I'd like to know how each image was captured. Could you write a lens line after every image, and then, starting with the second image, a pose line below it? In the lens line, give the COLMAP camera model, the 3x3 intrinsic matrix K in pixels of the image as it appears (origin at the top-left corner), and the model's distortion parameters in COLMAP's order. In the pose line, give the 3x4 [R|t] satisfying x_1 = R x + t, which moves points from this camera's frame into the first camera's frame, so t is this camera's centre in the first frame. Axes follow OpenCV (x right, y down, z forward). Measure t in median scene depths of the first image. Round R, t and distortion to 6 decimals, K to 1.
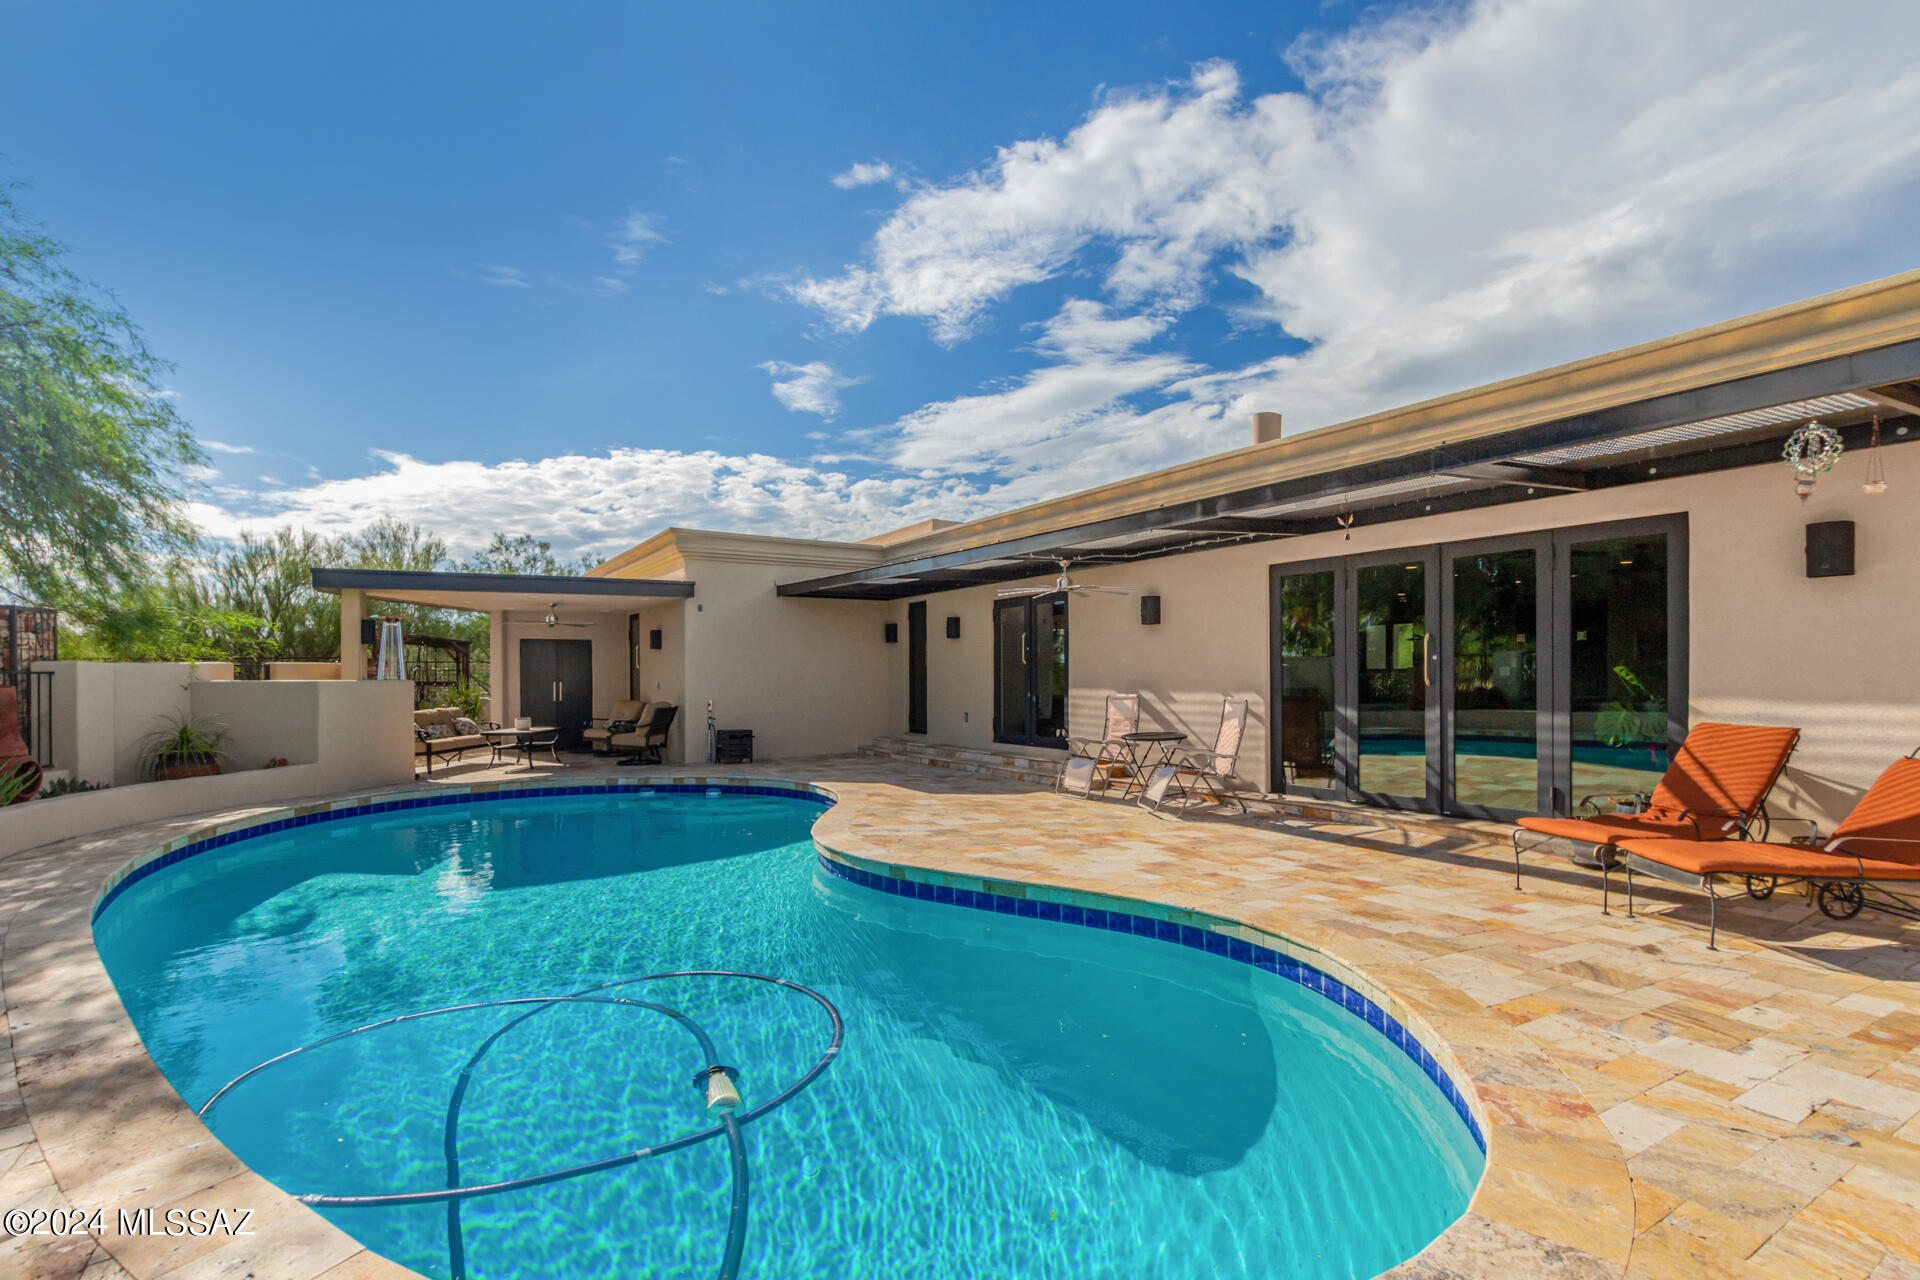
lens RADIAL K [[914.0, 0, 944.0], [0, 914.0, 660.4], [0, 0, 1]] dist [-0.026153, -0.000435]
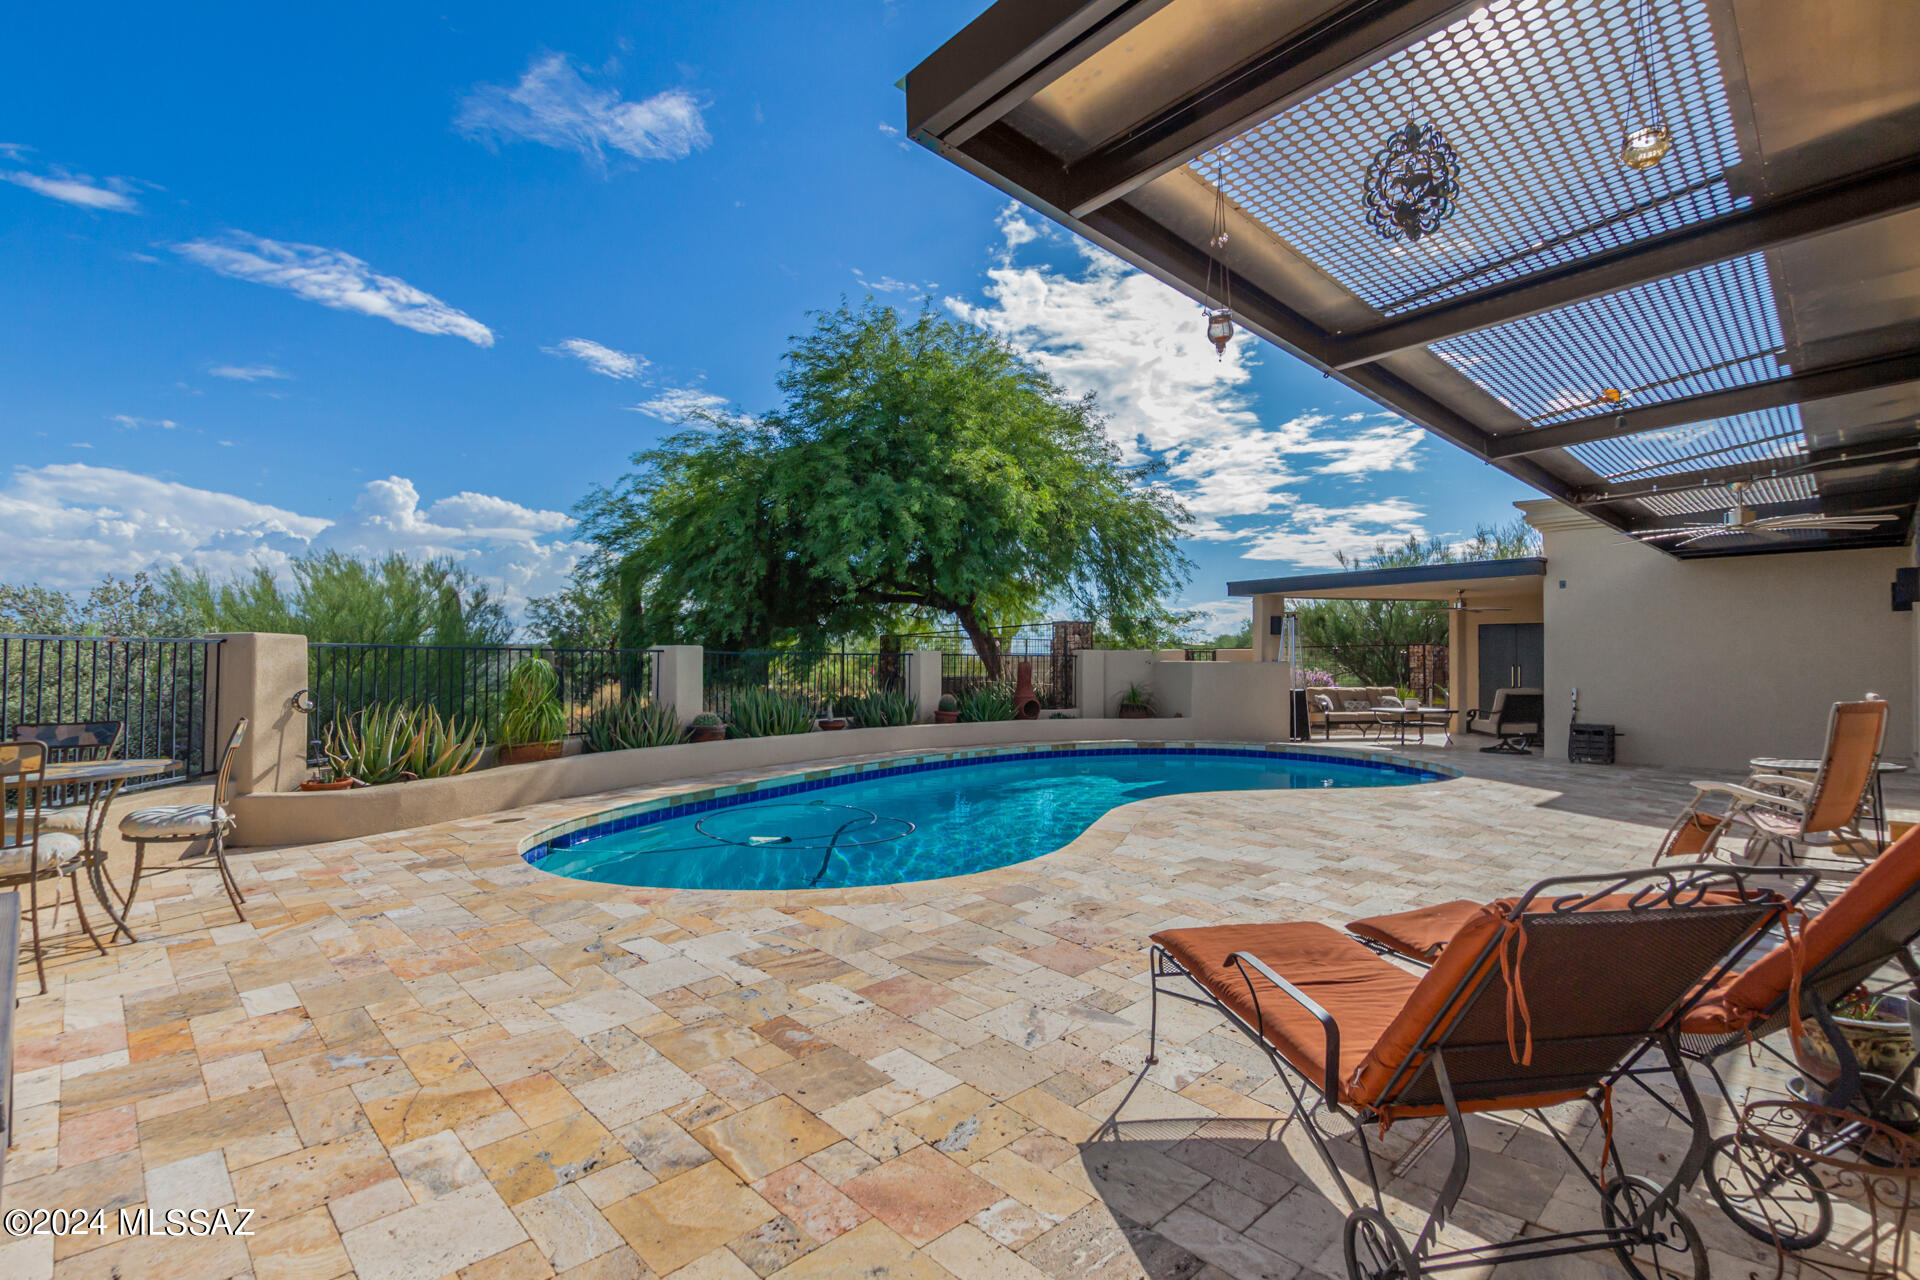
lens RADIAL K [[914.0, 0, 944.0], [0, 914.0, 660.4], [0, 0, 1]] dist [-0.026153, -0.000435]
pose [[0.235781, 0.015370, -0.971685, 1.753751], [0.002609, 0.999861, 0.016449, -0.002974], [0.971803, -0.006414, 0.235708, 0.784144]]
